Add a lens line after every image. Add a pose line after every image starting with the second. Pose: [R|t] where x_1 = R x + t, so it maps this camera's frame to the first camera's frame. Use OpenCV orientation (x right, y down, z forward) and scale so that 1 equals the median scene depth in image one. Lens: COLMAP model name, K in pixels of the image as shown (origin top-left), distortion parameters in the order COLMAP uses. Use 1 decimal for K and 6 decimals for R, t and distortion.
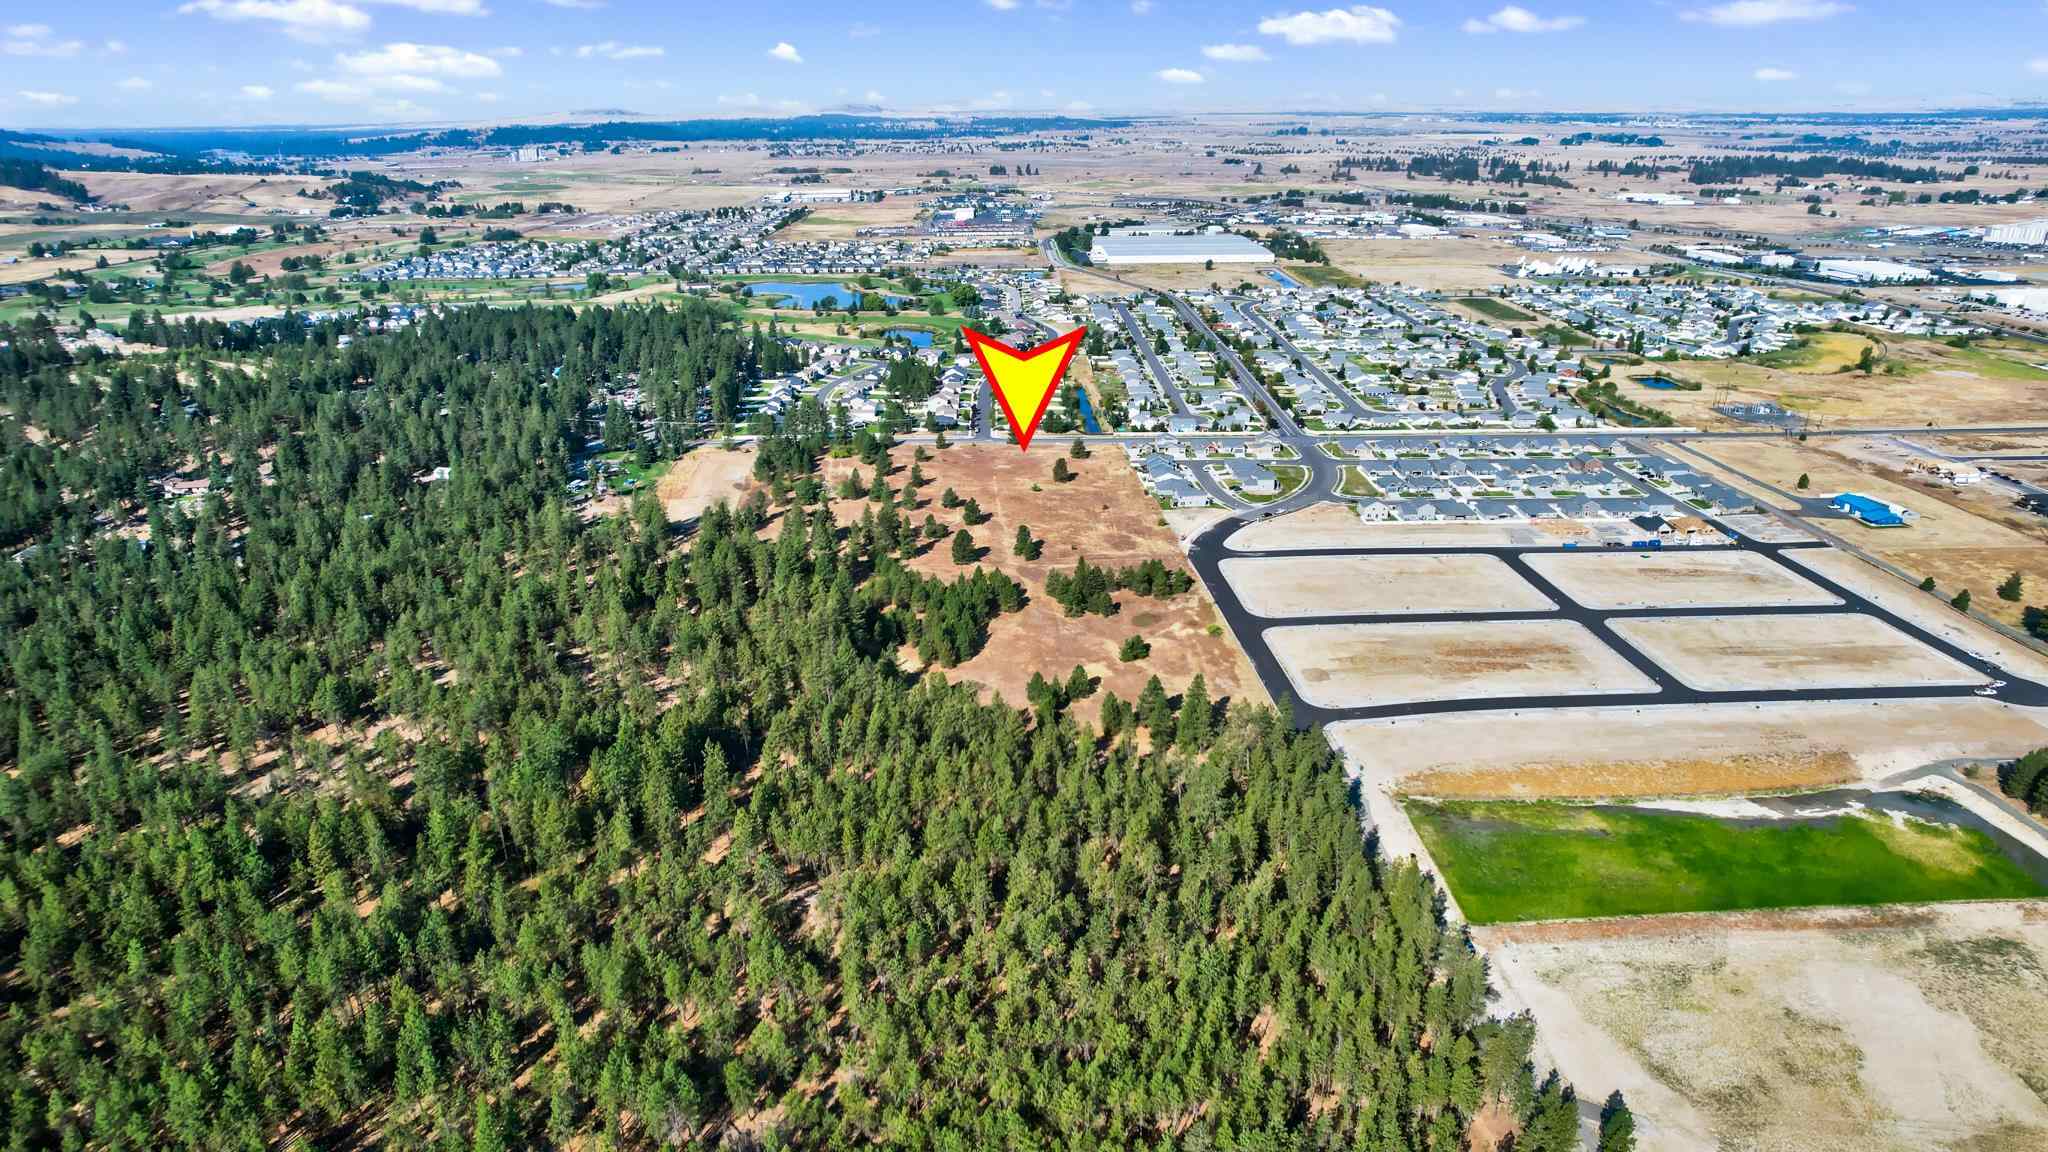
lens RADIAL K [[1305.9, 0, 1015.1], [0, 1305.9, 584.0], [0, 0, 1]] dist [-0.080132, 0.078402]
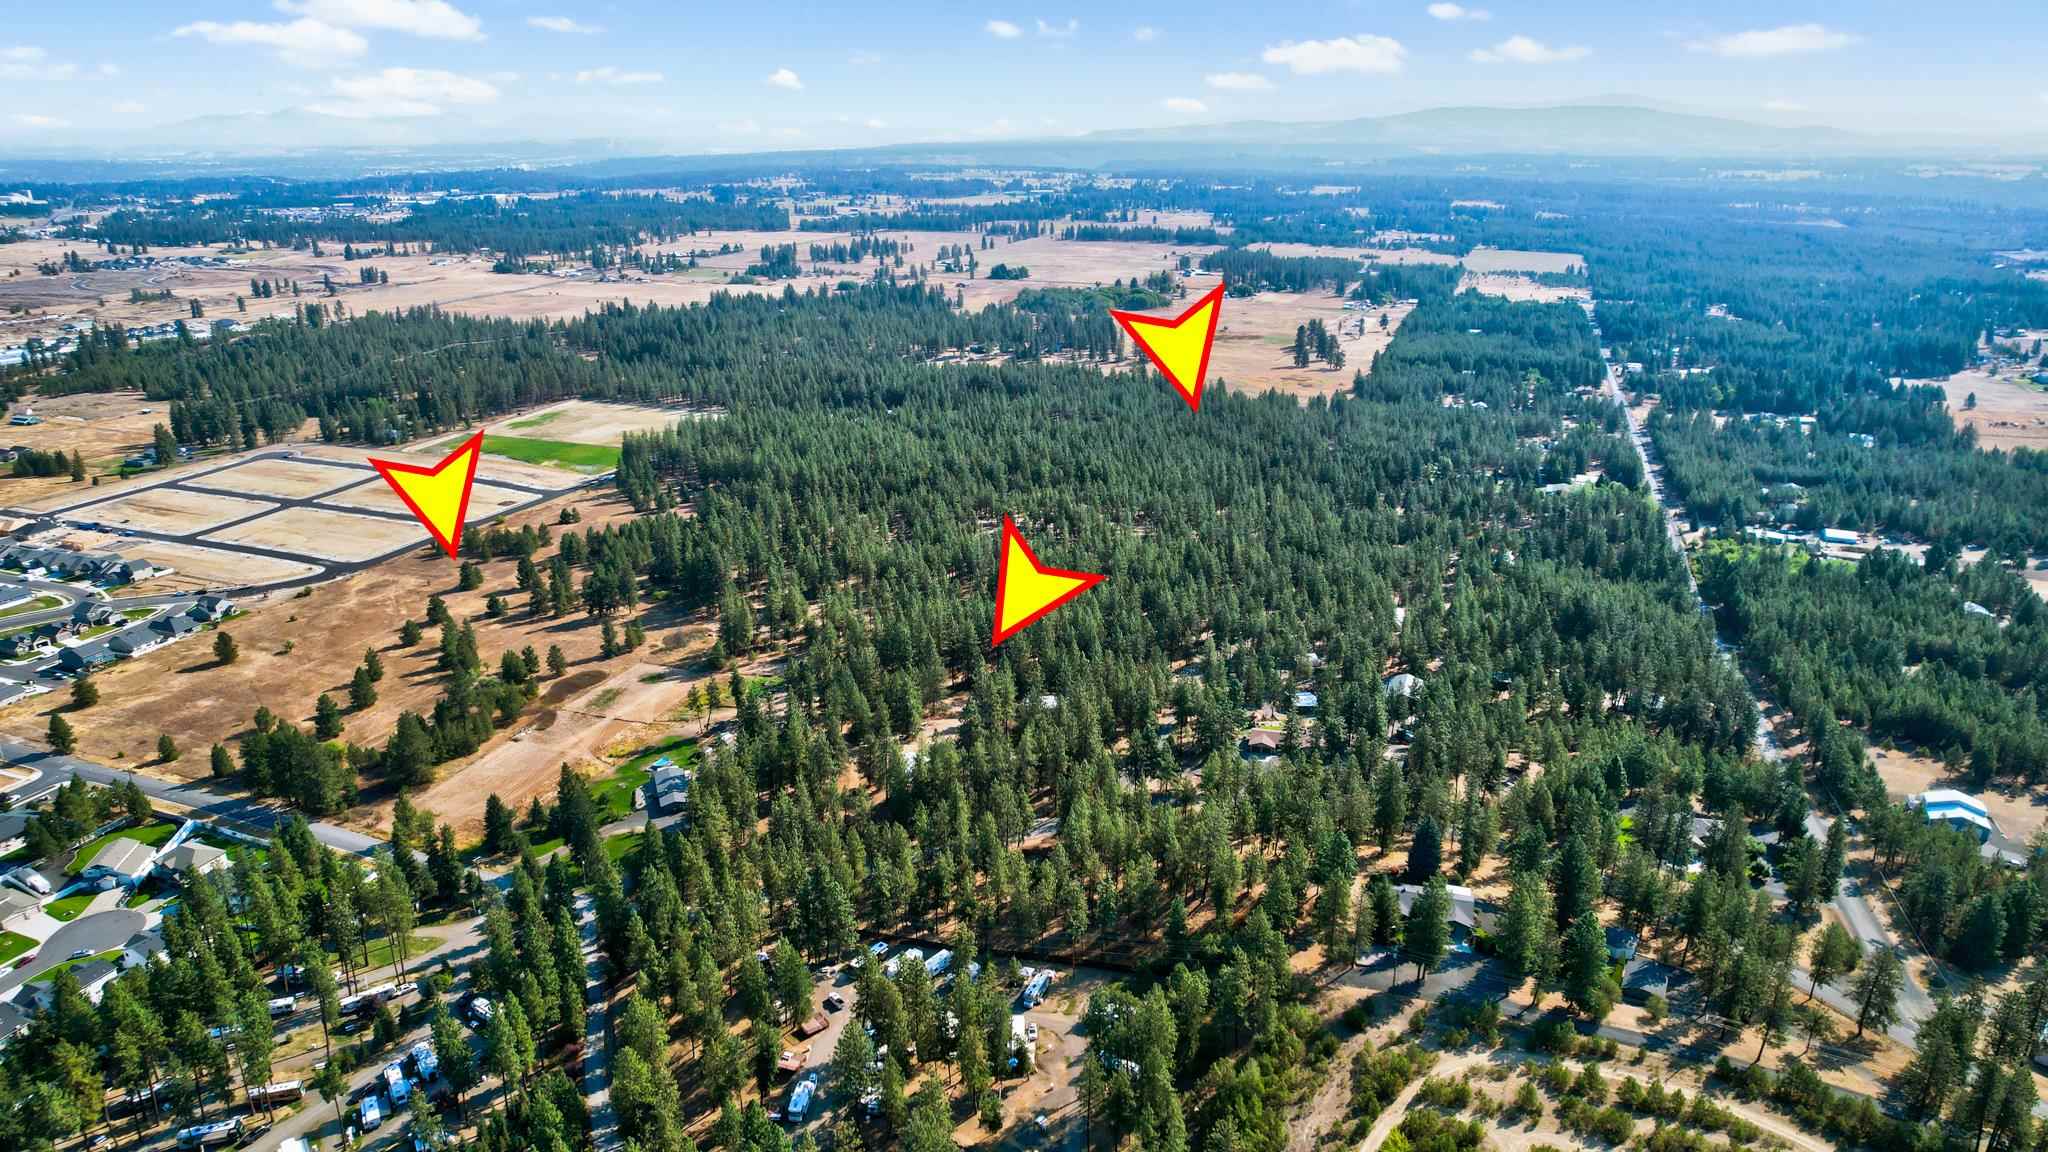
lens RADIAL K [[1321.7, 0, 1014.1], [0, 1321.7, 575.3], [0, 0, 1]] dist [-0.081431, 0.082909]
pose [[-0.903463, -0.124736, 0.410116, -0.484899], [0.167262, 0.778311, 0.605190, -0.351674], [-0.394687, 0.615364, -0.682312, 0.899671]]
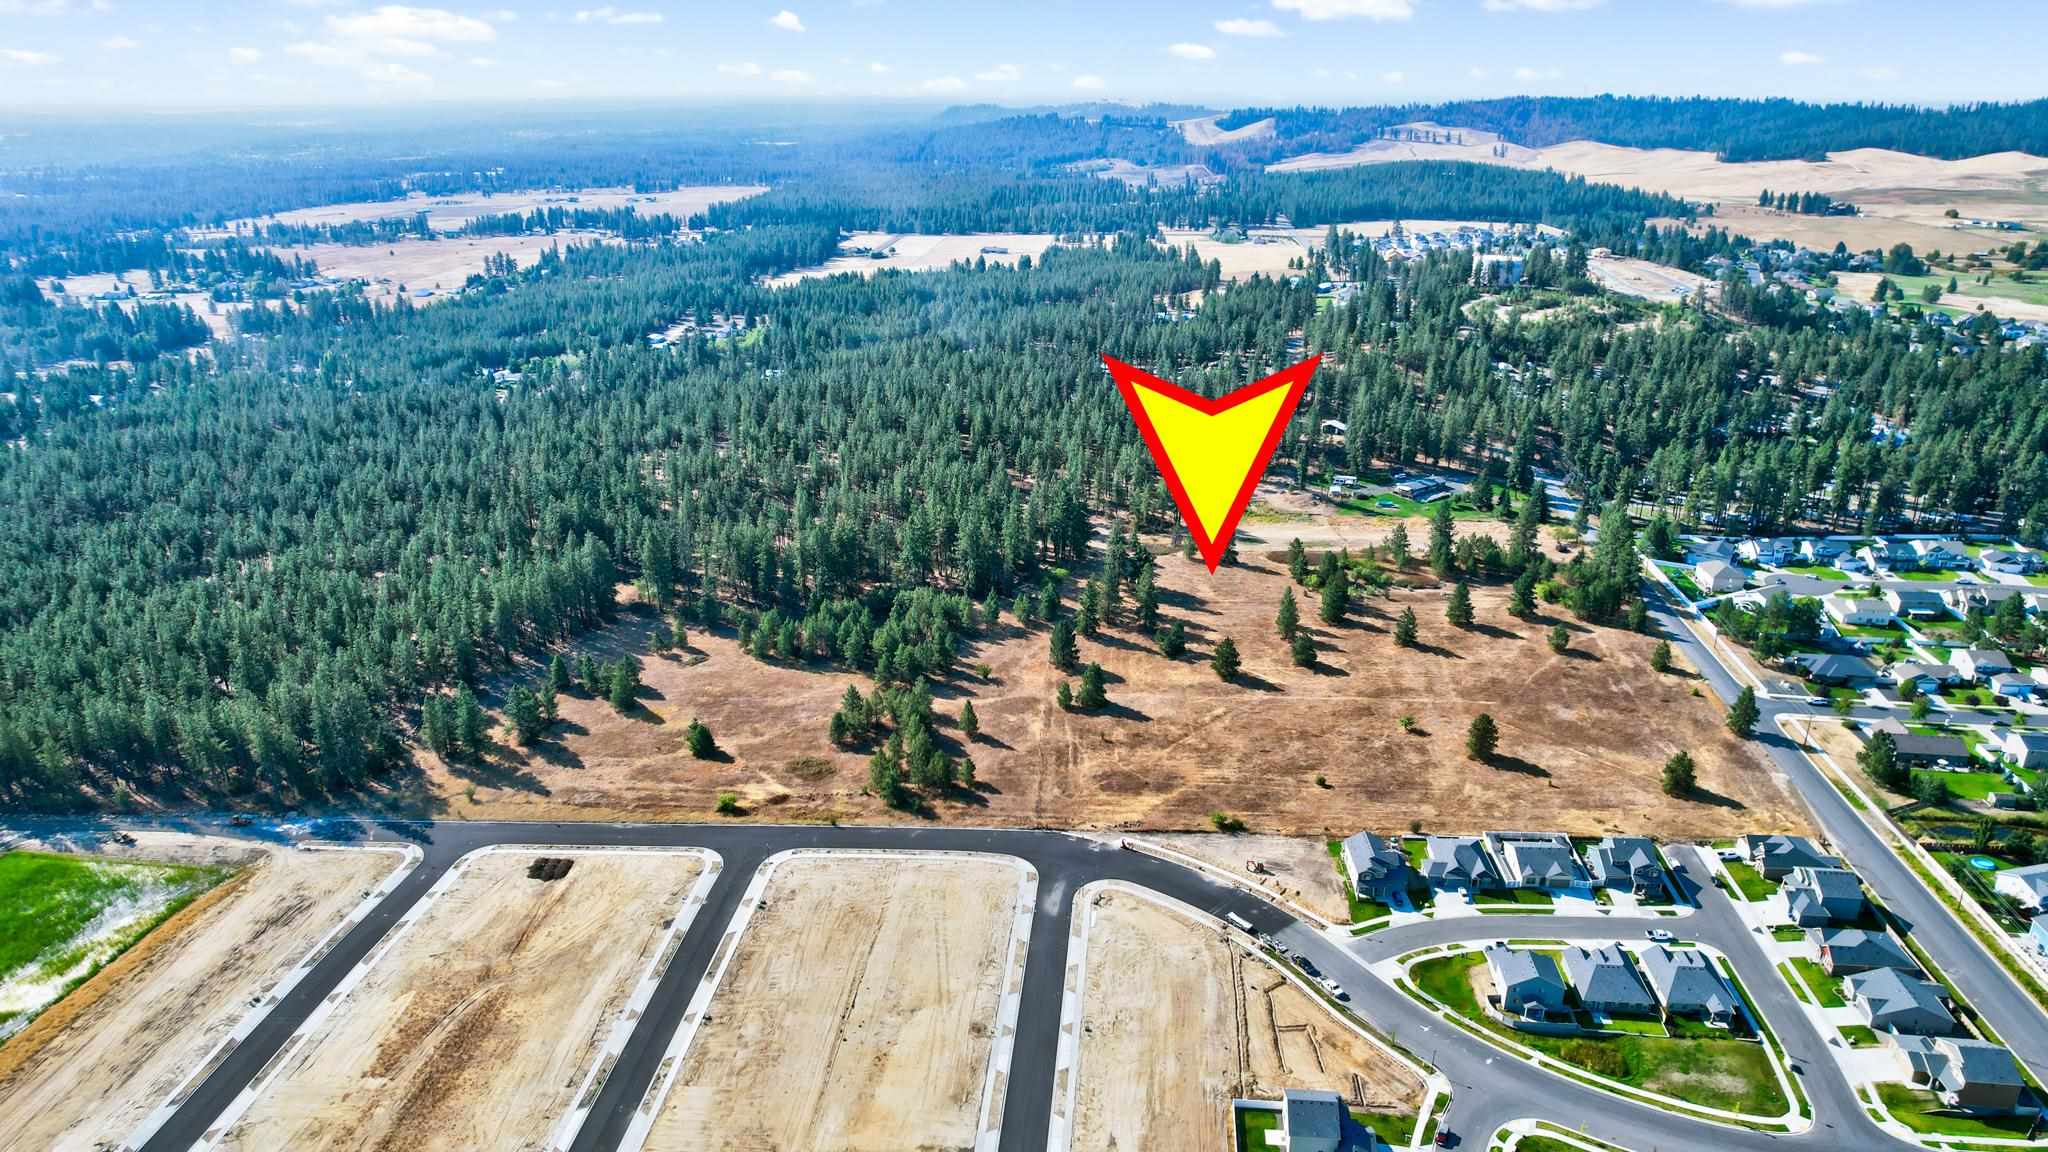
lens RADIAL K [[1341.0, 0, 1012.7], [0, 1341.0, 580.5], [0, 0, 1]] dist [-0.079774, 0.076872]
pose [[-0.142698, 0.360247, -0.921878, 0.367422], [-0.346617, 0.854239, 0.387468, -0.194415], [0.927089, 0.374829, 0.002969, 0.543291]]
